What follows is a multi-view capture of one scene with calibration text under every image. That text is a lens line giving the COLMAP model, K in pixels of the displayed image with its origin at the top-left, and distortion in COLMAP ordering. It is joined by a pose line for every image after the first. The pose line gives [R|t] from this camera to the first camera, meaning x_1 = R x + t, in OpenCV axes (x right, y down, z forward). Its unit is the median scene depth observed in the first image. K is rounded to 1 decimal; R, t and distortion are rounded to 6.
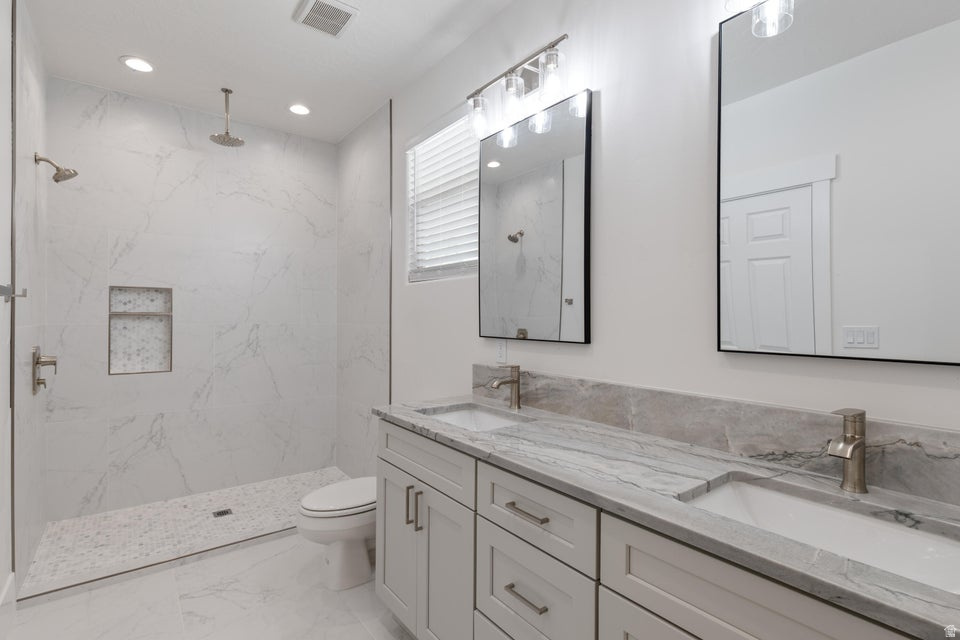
lens RADIAL K [[466.6, 0, 478.9], [0, 466.6, 314.6], [0, 0, 1]] dist [-0.005424, -0.000368]
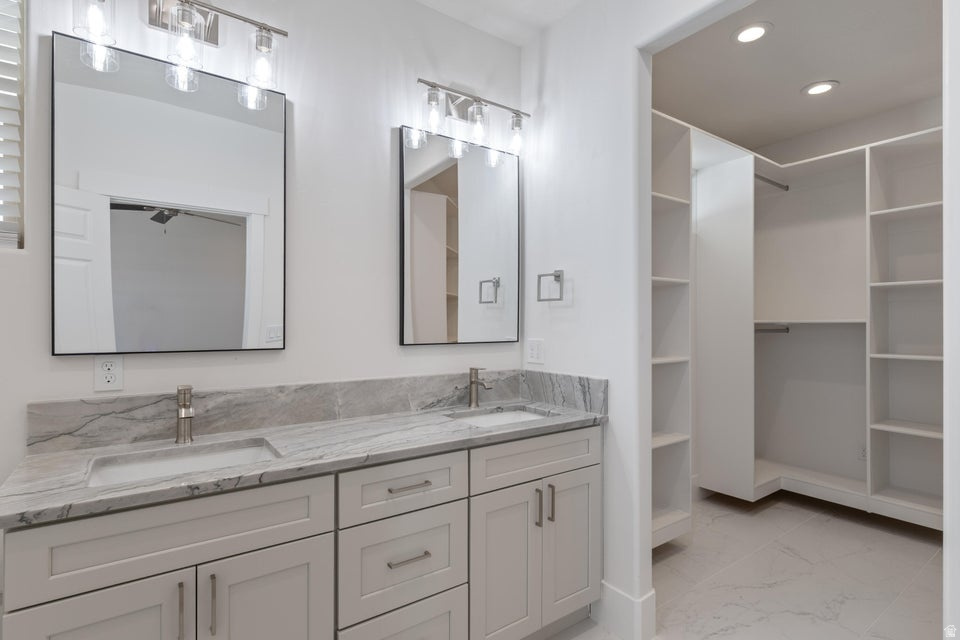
lens RADIAL K [[466.6, 0, 477.8], [0, 466.6, 323.3], [0, 0, 1]] dist [-0.005424, -0.000368]
pose [[0.040078, -0.001758, 0.999195, -1.316163], [-0.000789, 0.999998, 0.001791, 0.007318], [-0.999196, -0.000860, 0.040077, 0.957940]]
